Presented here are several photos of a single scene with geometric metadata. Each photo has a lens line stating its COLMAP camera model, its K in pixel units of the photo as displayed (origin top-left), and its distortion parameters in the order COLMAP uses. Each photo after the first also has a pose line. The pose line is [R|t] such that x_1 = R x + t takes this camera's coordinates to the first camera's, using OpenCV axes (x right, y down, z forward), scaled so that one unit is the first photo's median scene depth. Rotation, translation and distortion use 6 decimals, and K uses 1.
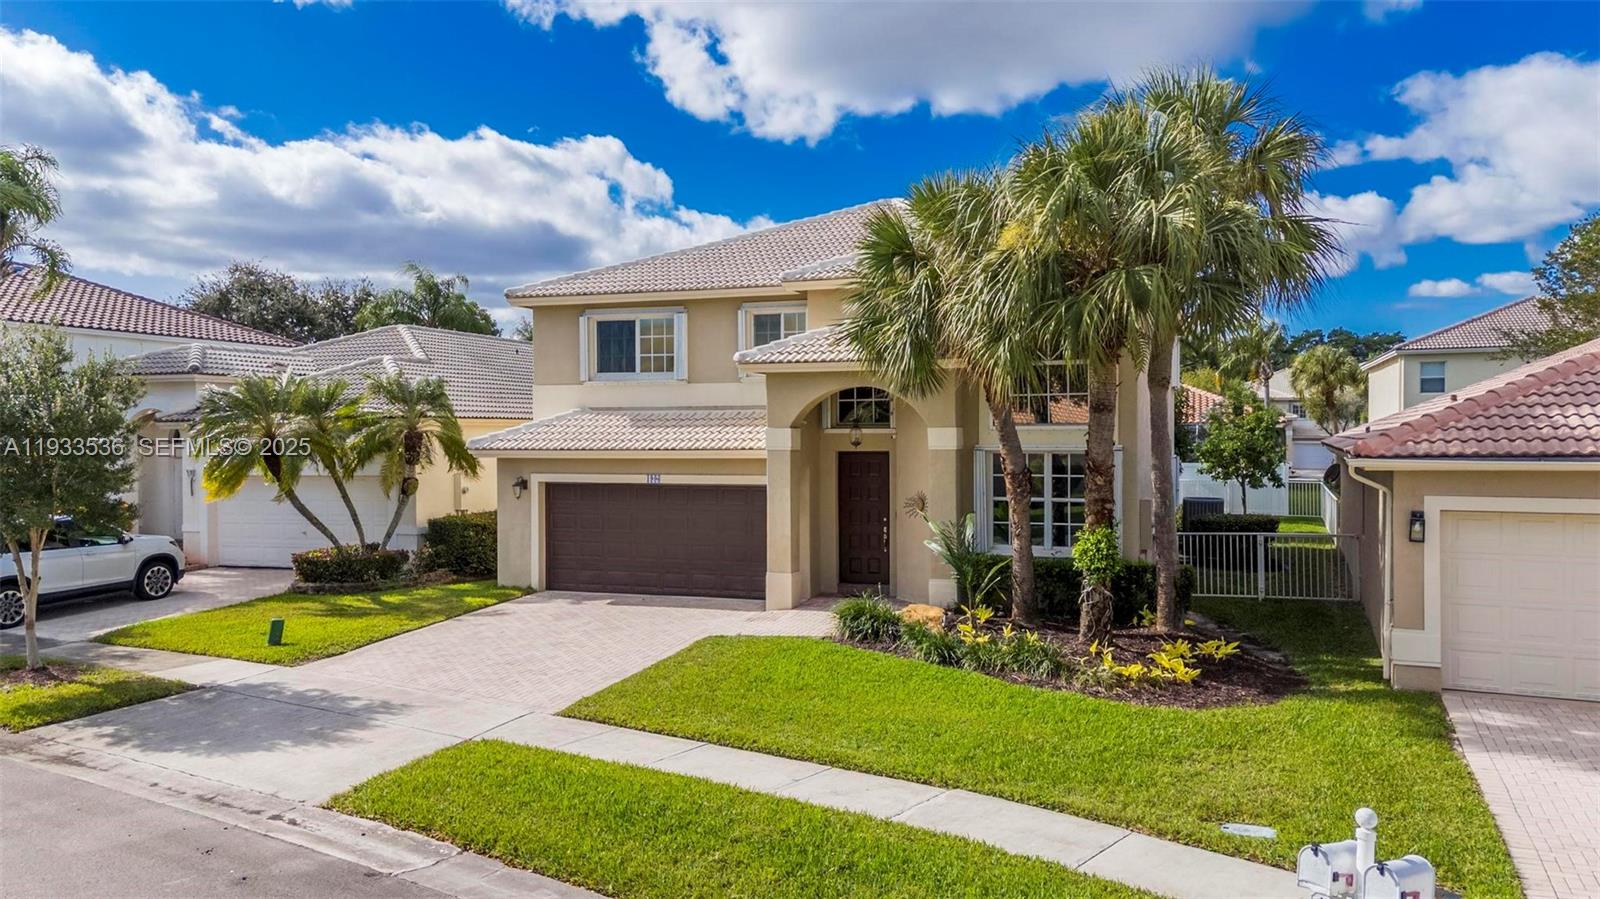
lens RADIAL K [[1190.2, 0, 802.9], [0, 1190.2, 450.6], [0, 0, 1]] dist [0.076883, 0.000808]
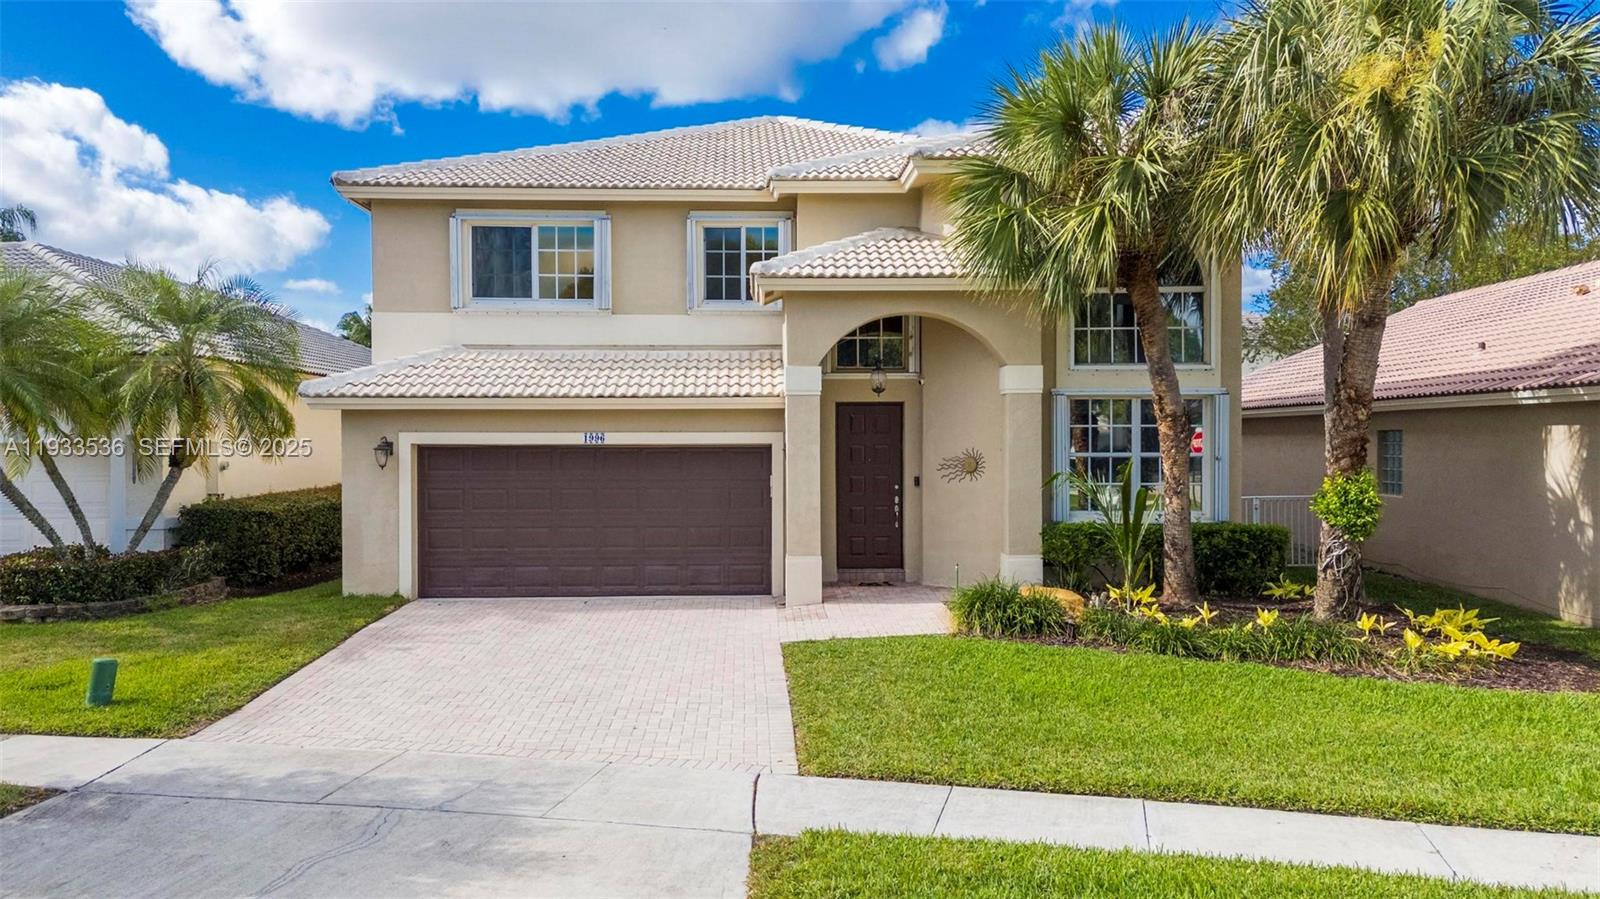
lens RADIAL K [[1190.0, 0, 800.0], [0, 1190.0, 449.5], [0, 0, 1]] dist [0.077102, -0.001416]
pose [[0.931601, -0.003143, 0.363469, -0.274679], [0.004910, 0.999980, -0.003939, 0.034394], [-0.363450, 0.005454, 0.931598, 0.268251]]
